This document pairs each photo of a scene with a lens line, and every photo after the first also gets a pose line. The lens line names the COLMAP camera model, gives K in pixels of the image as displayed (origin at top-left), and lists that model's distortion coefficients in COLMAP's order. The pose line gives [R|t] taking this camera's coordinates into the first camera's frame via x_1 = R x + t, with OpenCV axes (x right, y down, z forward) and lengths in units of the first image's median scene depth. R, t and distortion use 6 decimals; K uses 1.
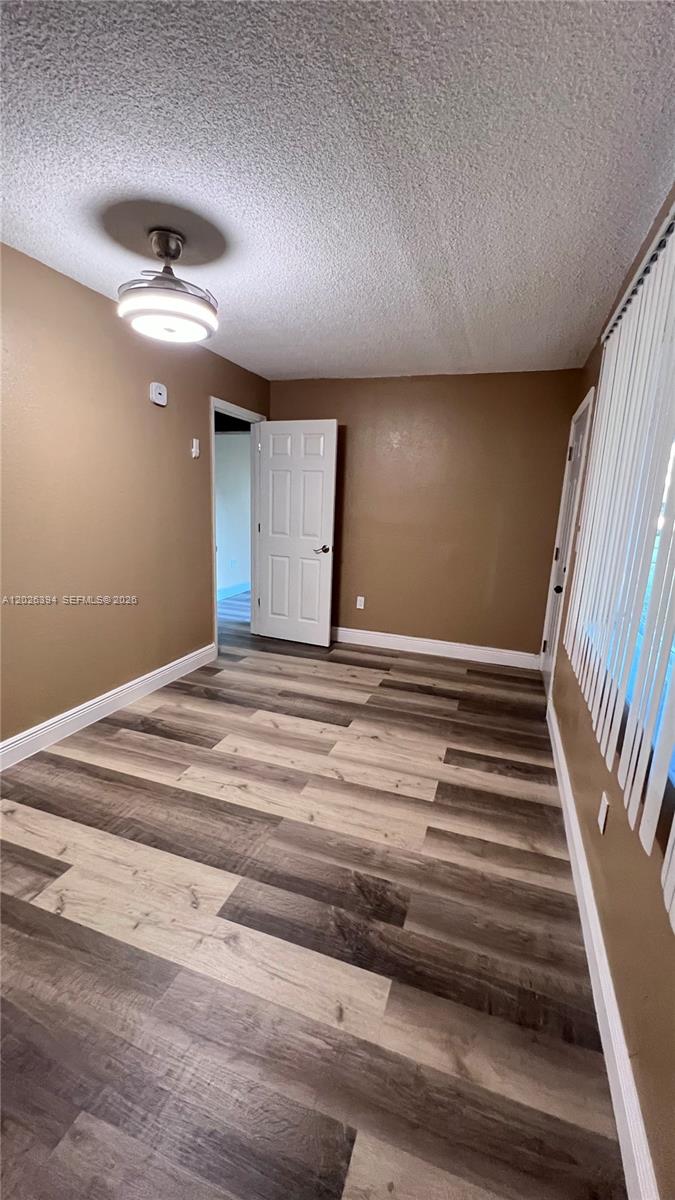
lens RADIAL K [[478.5, 0, 342.5], [0, 478.5, 600.4], [0, 0, 1]] dist [-0.003981, 0.001006]
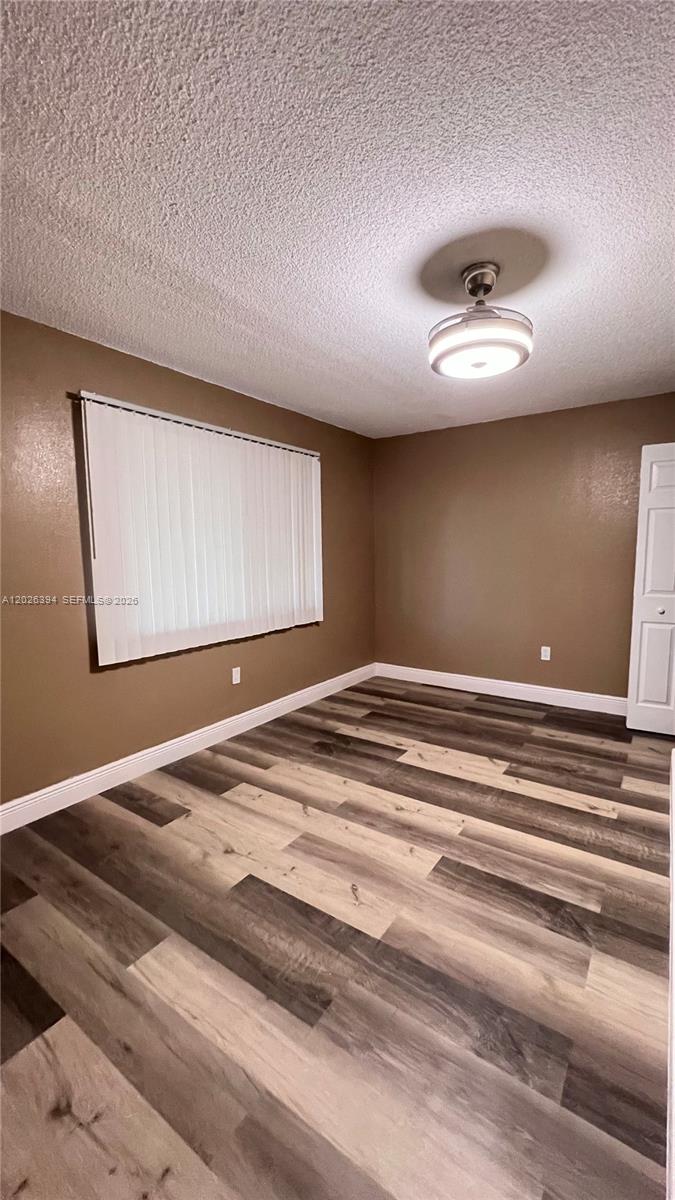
lens RADIAL K [[478.5, 0, 342.5], [0, 478.5, 600.4], [0, 0, 1]] dist [-0.003981, 0.001006]
pose [[-0.962105, -0.056862, 0.266686, -0.306220], [0.029550, 0.950514, 0.309272, -0.341273], [-0.271074, 0.305433, -0.912814, 1.659880]]
